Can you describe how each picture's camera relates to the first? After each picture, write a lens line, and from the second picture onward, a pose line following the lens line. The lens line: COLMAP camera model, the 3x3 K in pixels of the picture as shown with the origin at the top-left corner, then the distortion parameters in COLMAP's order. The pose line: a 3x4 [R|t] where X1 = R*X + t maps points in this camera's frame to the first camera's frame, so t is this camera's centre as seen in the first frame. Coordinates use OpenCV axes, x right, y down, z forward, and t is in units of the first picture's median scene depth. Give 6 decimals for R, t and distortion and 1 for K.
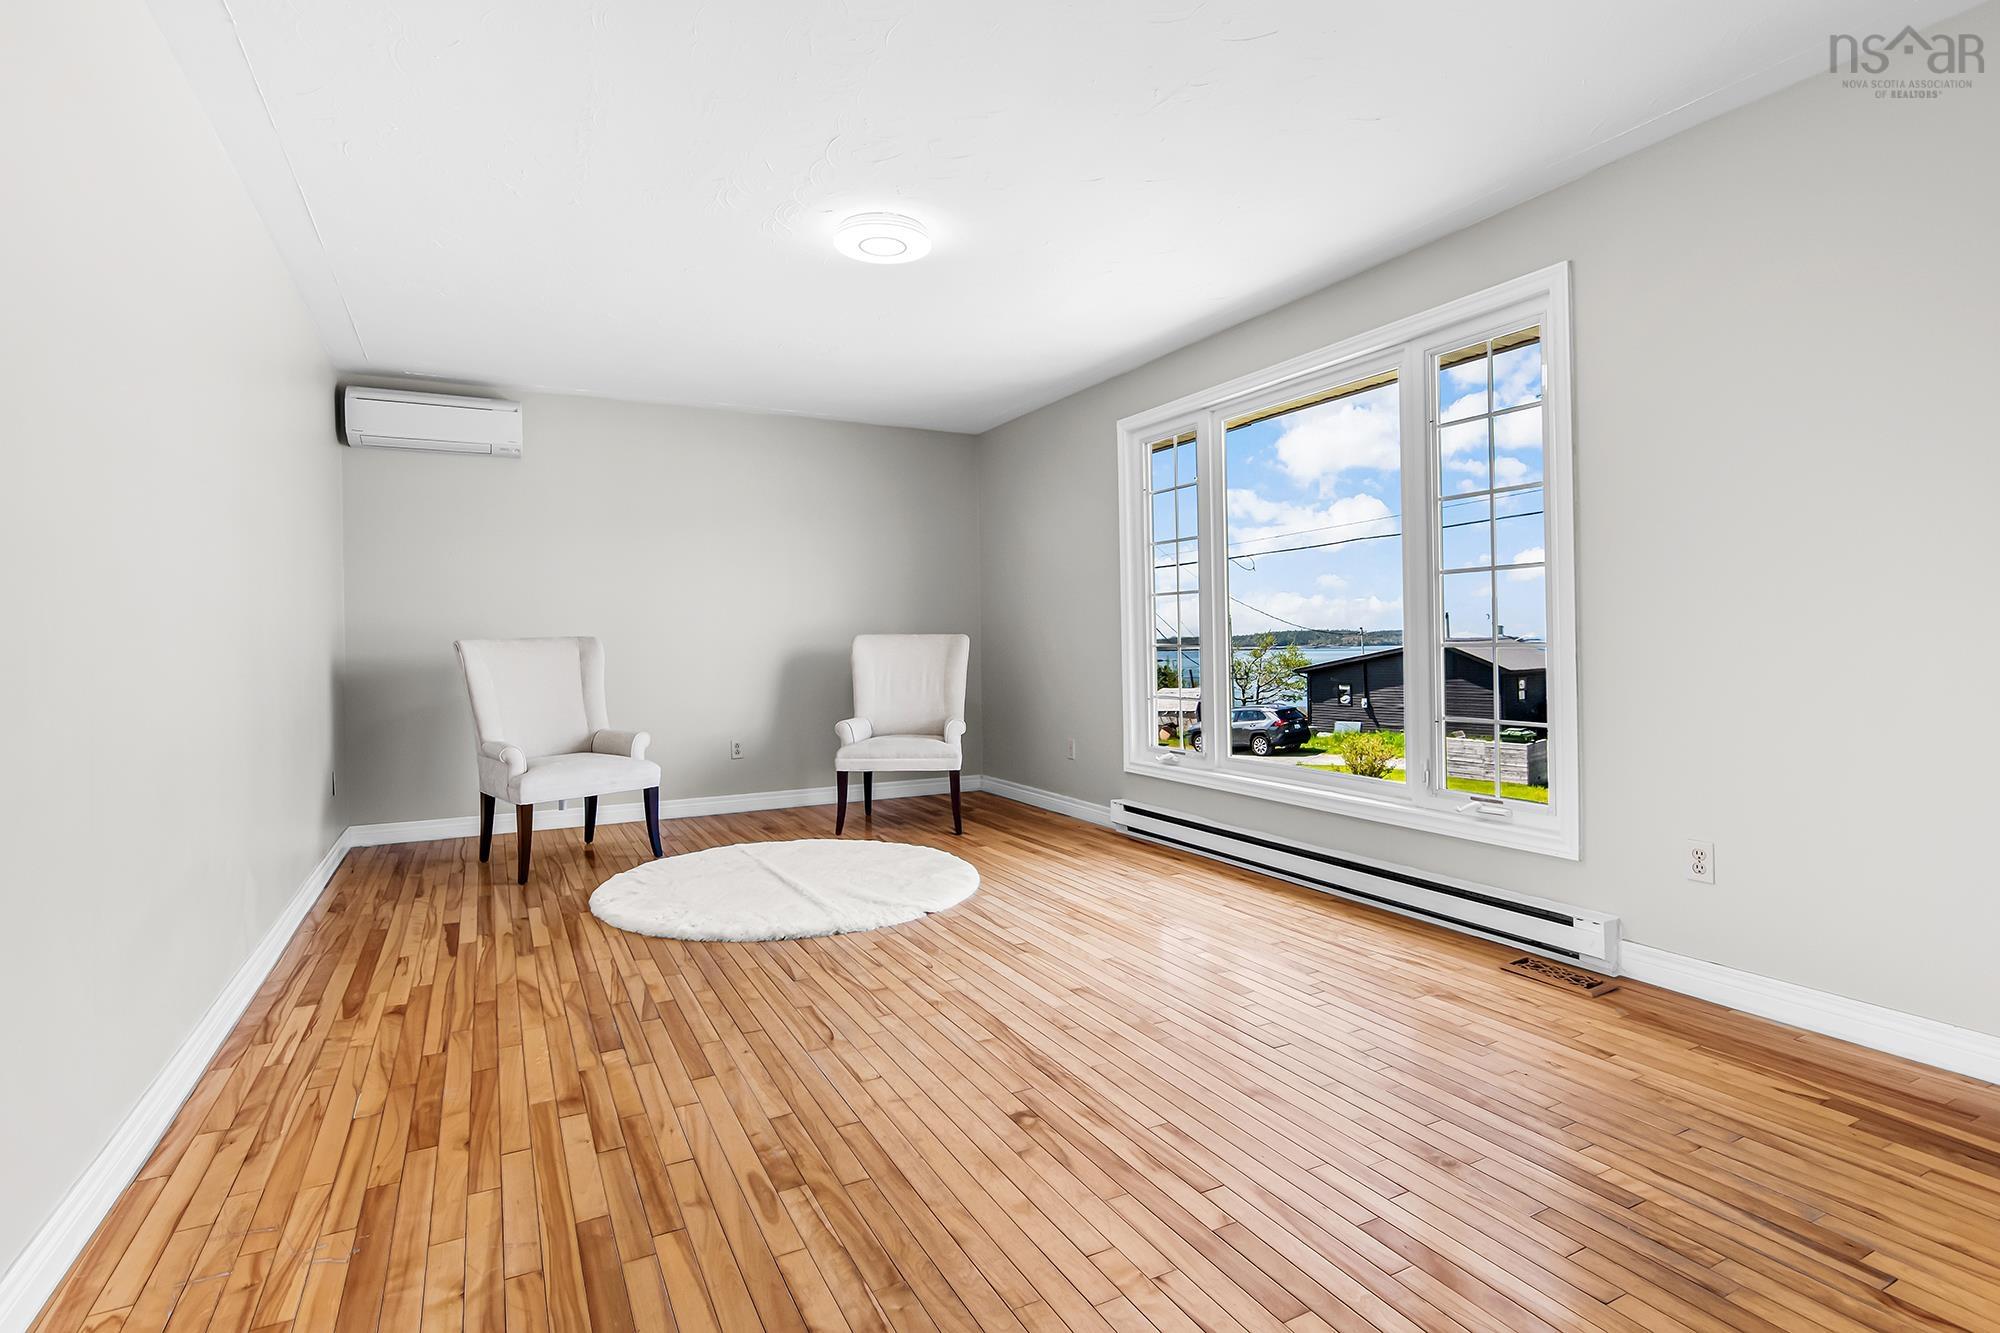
lens RADIAL K [[976.4, 0, 1005.8], [0, 976.4, 617.7], [0, 0, 1]] dist [-0.003138, -0.000778]
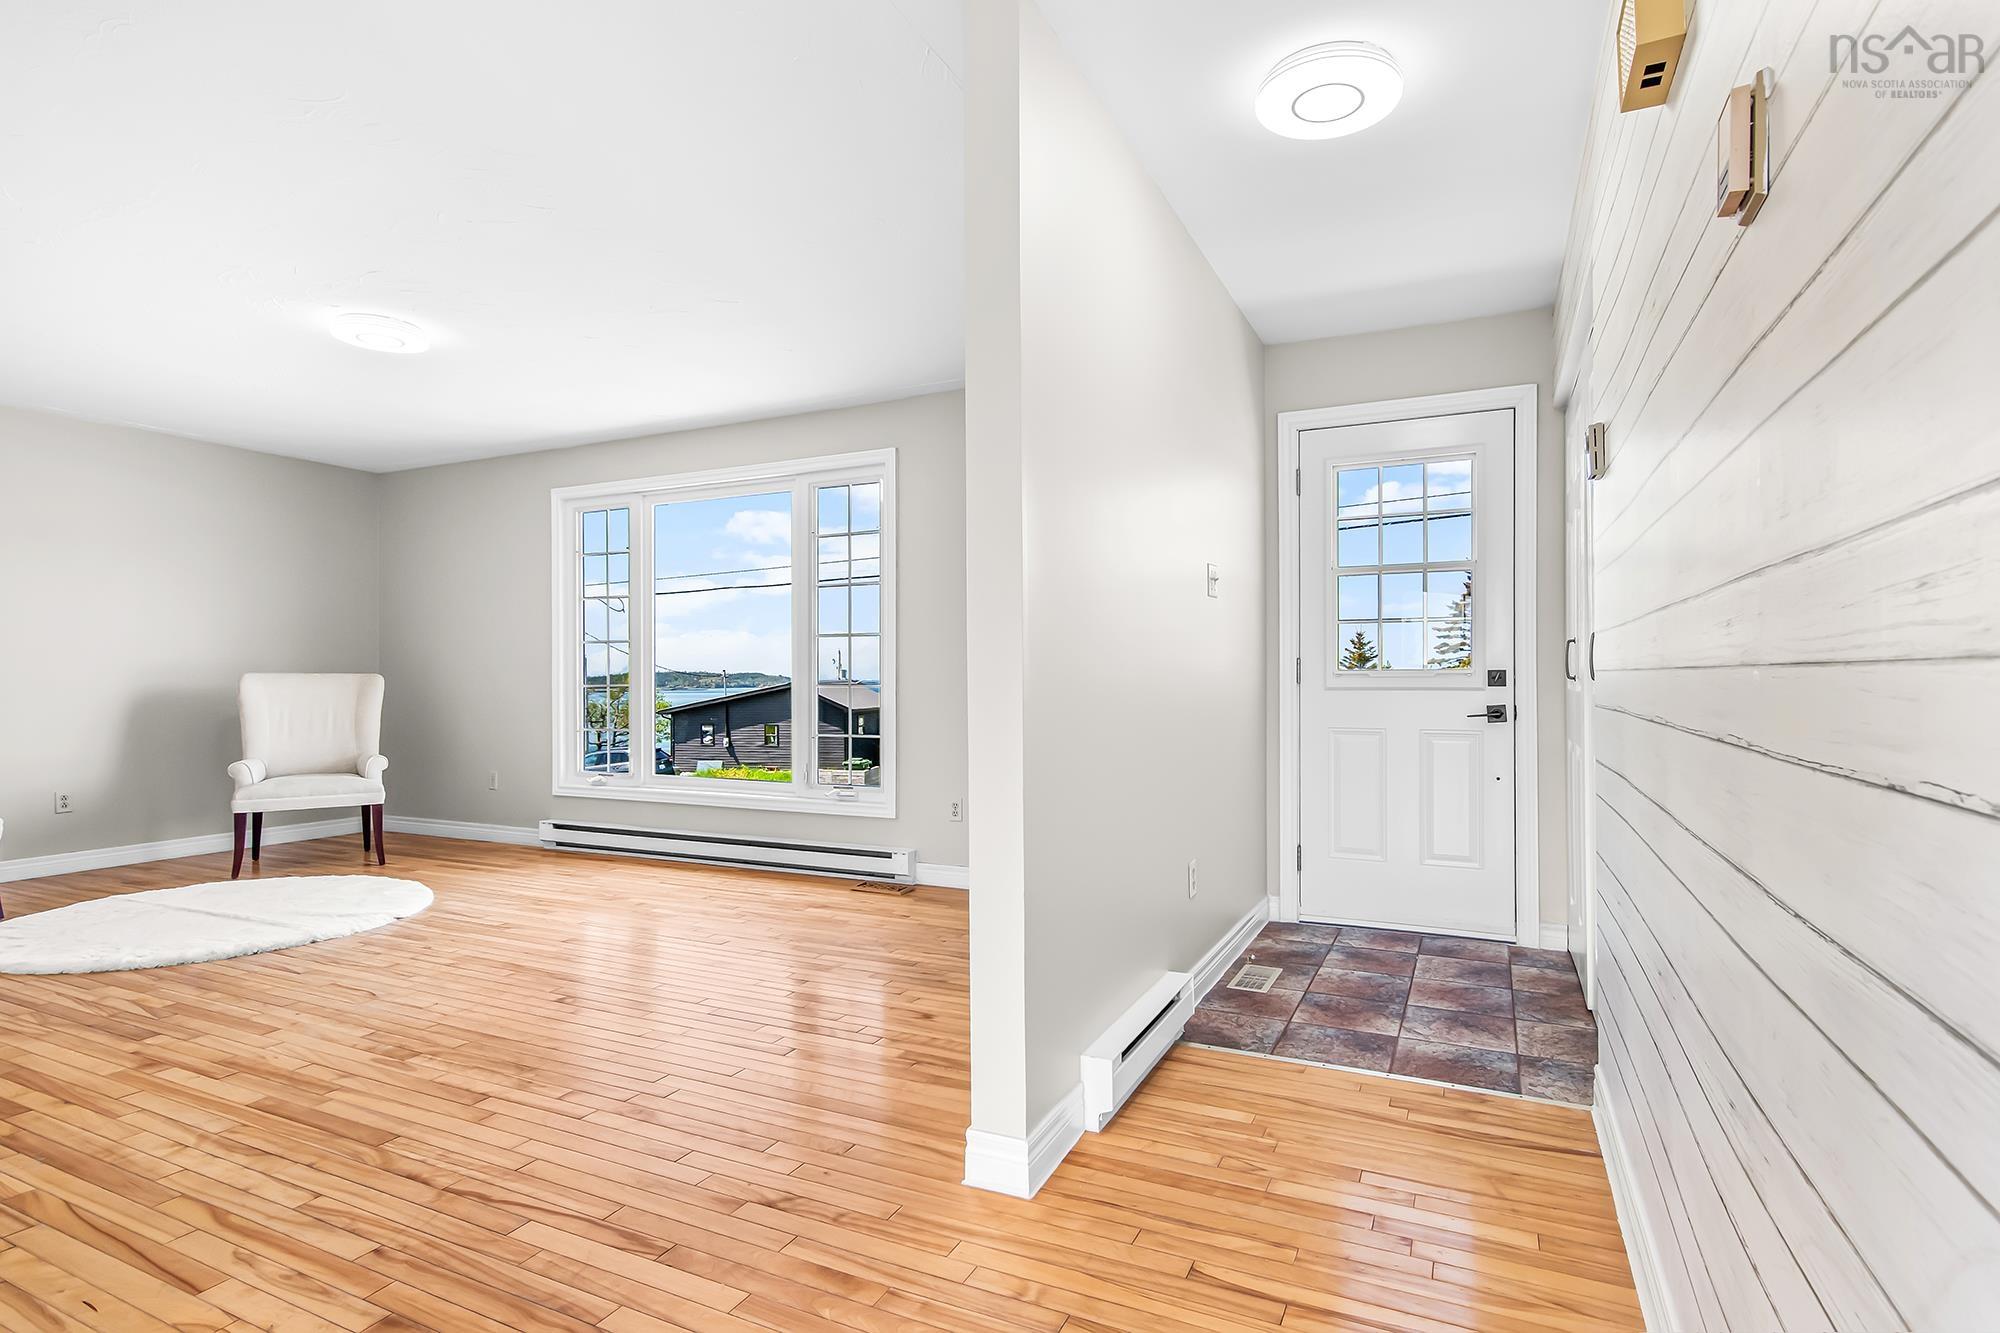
lens RADIAL K [[993.6, 0, 1013.6], [0, 993.6, 689.4], [0, 0, 1]] dist [-0.002211, -0.000292]
pose [[0.802782, 0.000990, 0.596272, -0.180426], [-0.019095, 0.999528, 0.024049, -0.006091], [-0.595967, -0.030692, 0.802422, -0.327816]]
